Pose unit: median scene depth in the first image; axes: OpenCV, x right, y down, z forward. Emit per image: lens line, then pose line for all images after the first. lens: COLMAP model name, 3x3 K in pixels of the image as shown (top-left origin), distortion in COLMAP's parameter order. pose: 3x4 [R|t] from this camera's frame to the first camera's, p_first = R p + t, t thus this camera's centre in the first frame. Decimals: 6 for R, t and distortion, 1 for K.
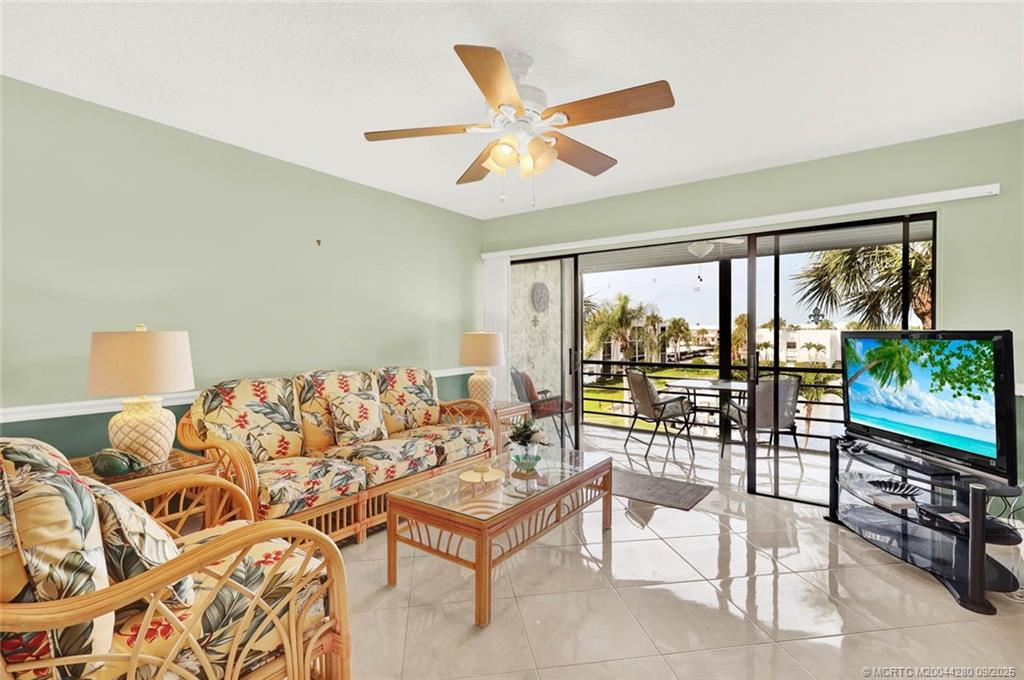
lens RADIAL K [[474.2, 0, 512.0], [0, 474.2, 340.0], [0, 0, 1]] dist [0.003098, 0.000345]
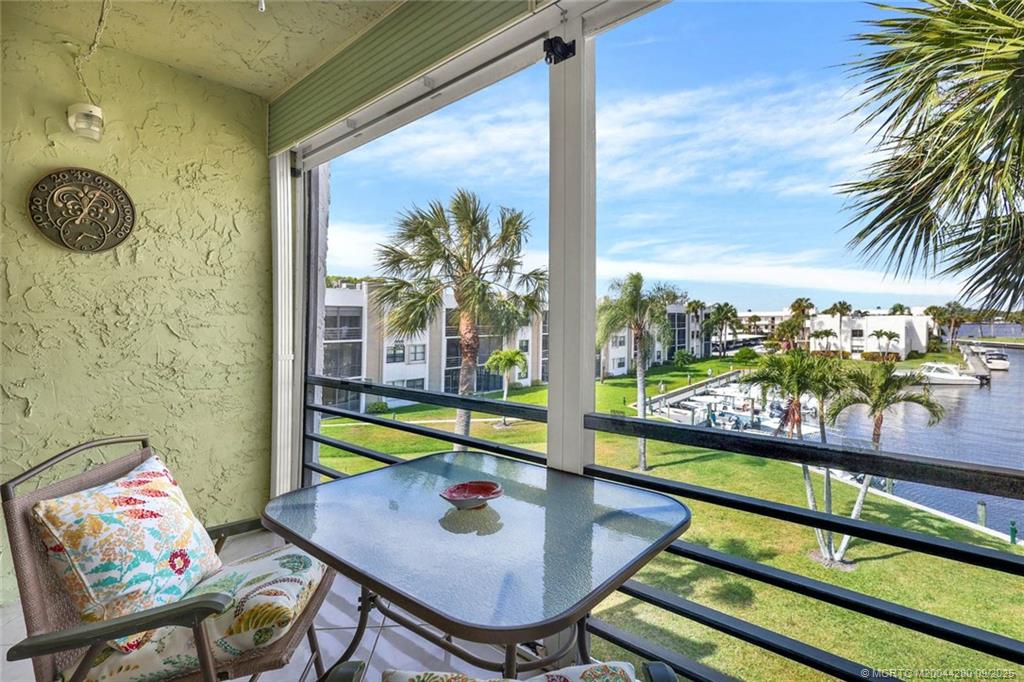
lens RADIAL K [[482.6, 0, 496.9], [0, 482.6, 337.4], [0, 0, 1]] dist [-0.001060, 0.000128]
pose [[0.993825, -0.002245, -0.110936, 0.419230], [0.004265, 0.999829, 0.017973, 0.001557], [0.110876, -0.018336, 0.993665, 0.659043]]
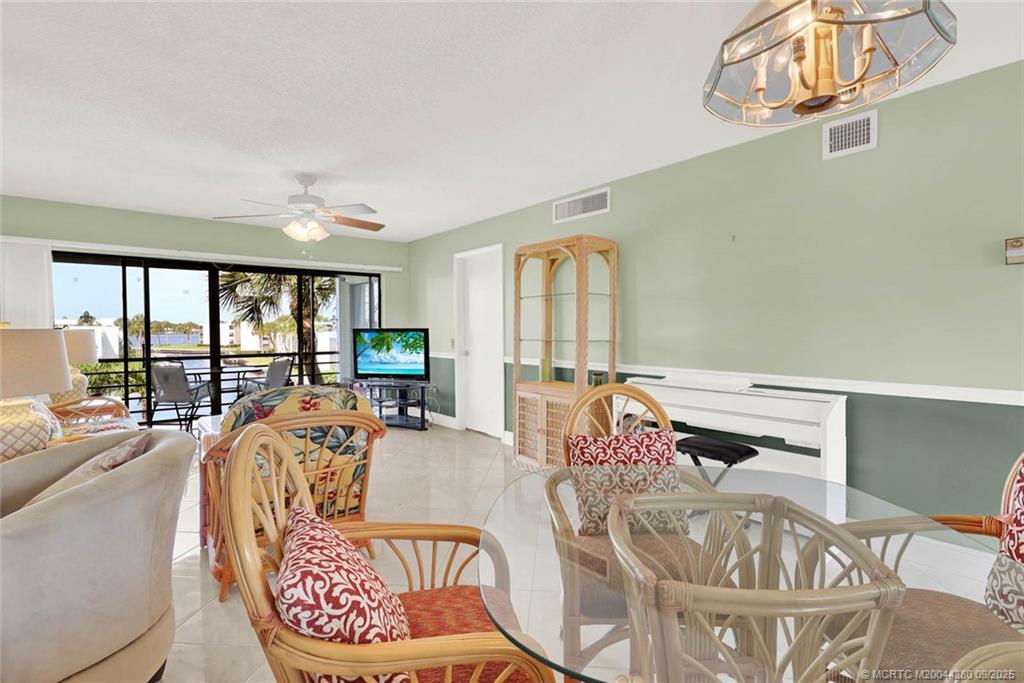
lens RADIAL K [[476.2, 0, 516.0], [0, 476.2, 336.1], [0, 0, 1]] dist [-0.006577, 0.000694]
pose [[0.244378, -0.015402, 0.969558, -0.533695], [0.016860, 0.999790, 0.011633, 0.001018], [-0.969533, 0.013504, 0.244587, -0.068546]]
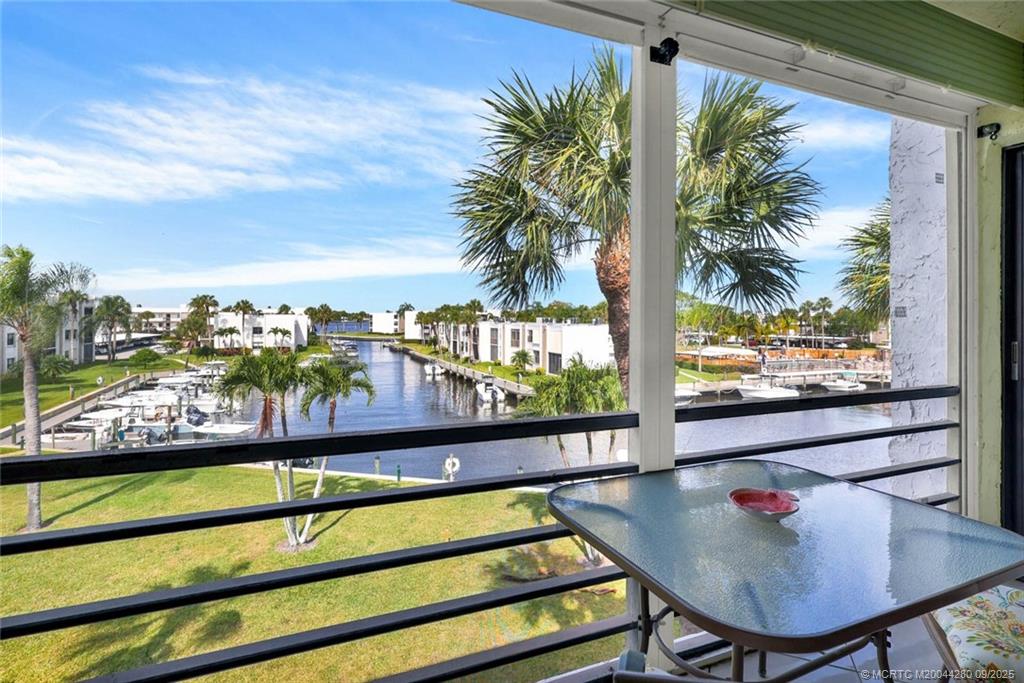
lens RADIAL K [[497.8, 0, 515.8], [0, 497.8, 318.7], [0, 0, 1]] dist [0.001095, 0.000166]
pose [[0.520804, 0.006271, 0.853653, 0.143752], [0.004246, 0.999942, -0.009936, -0.001536], [-0.853666, 0.008800, 0.520747, 0.853775]]
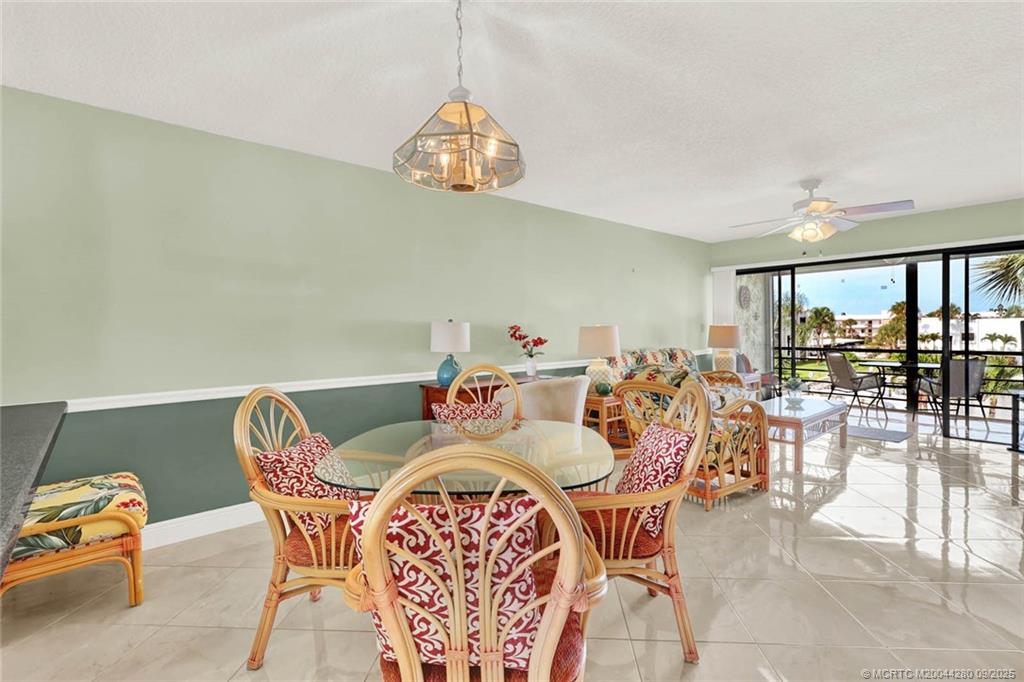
lens RADIAL K [[476.2, 0, 516.0], [0, 476.2, 335.6], [0, 0, 1]] dist [-0.006577, 0.000694]
pose [[0.973734, -0.007201, -0.227576, -0.246956], [0.008080, 0.999963, 0.002932, 0.004985], [0.227546, -0.004694, 0.973756, -0.389026]]
